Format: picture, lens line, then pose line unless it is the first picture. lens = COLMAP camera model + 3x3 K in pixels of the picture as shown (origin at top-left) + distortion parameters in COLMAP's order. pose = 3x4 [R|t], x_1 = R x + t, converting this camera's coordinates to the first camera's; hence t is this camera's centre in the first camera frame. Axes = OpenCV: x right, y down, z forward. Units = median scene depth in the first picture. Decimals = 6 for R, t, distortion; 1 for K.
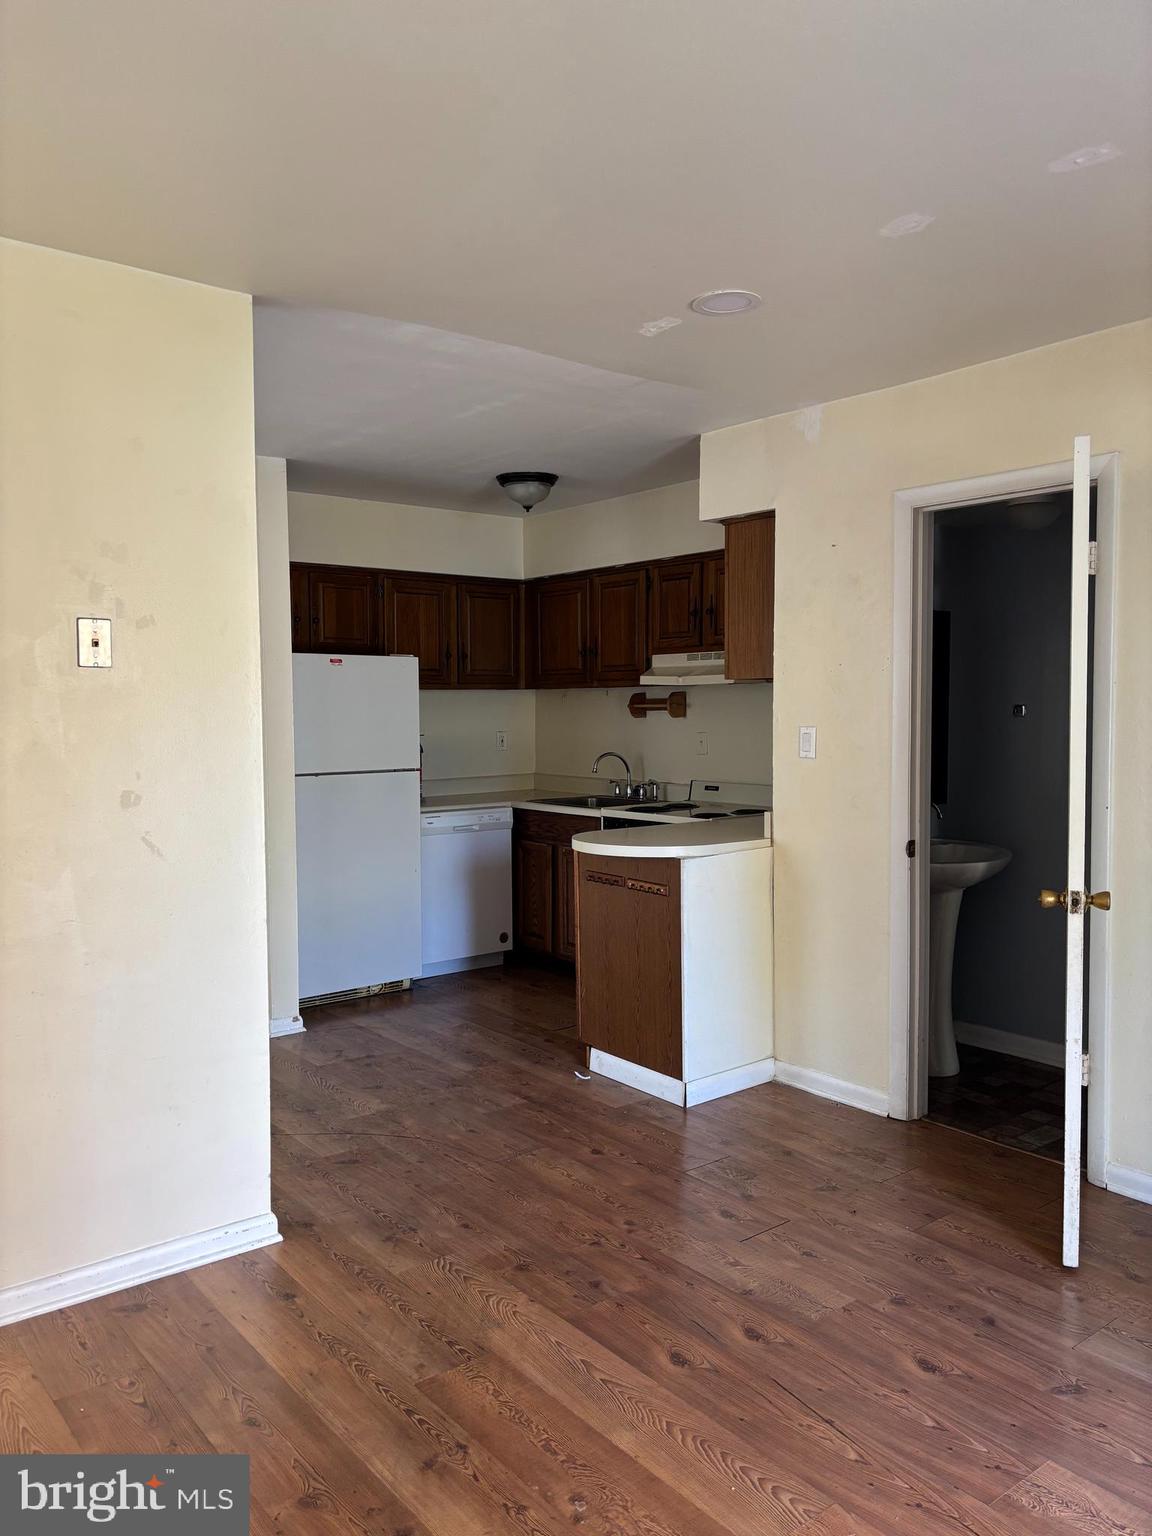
lens RADIAL K [[1154.9, 0, 574.7], [0, 1154.9, 765.6], [0, 0, 1]] dist [0.041650, -0.034720]
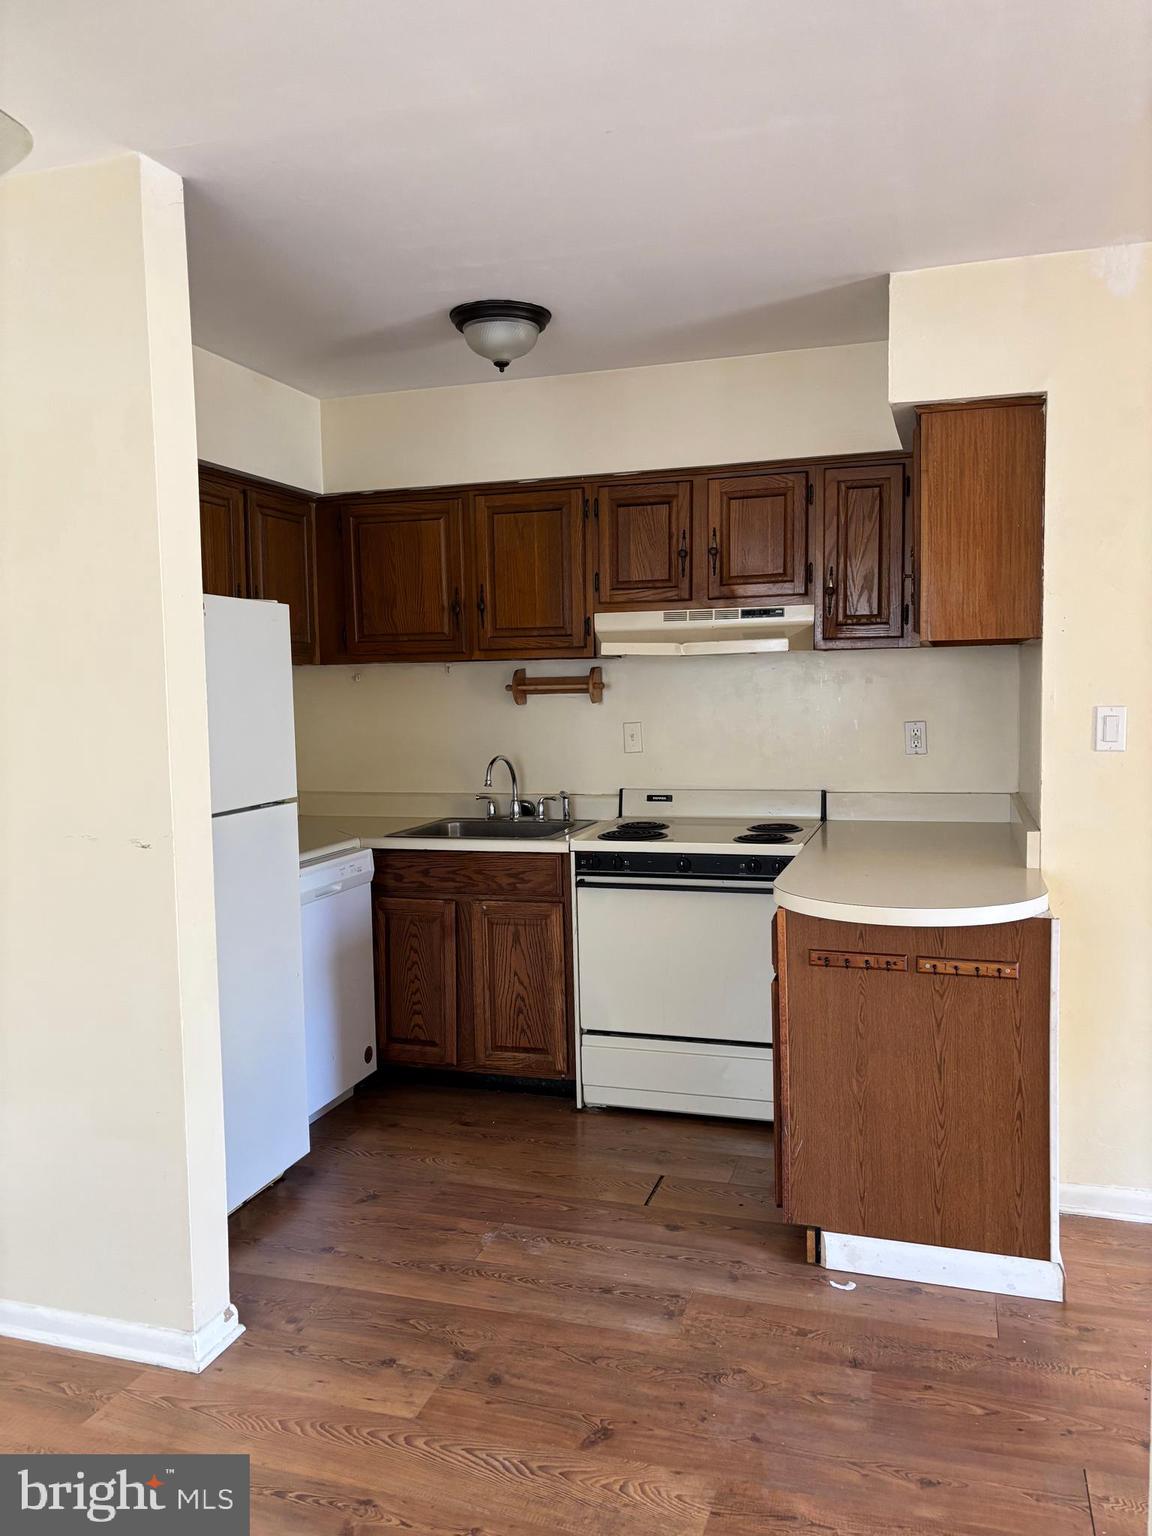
lens RADIAL K [[1154.9, 0, 577.0], [0, 1154.9, 767.0], [0, 0, 1]] dist [0.041650, -0.034720]
pose [[0.825844, -0.050742, 0.561610, -0.346814], [0.044043, 0.998705, 0.025470, -0.022144], [-0.562175, 0.003701, 0.827010, 0.445248]]
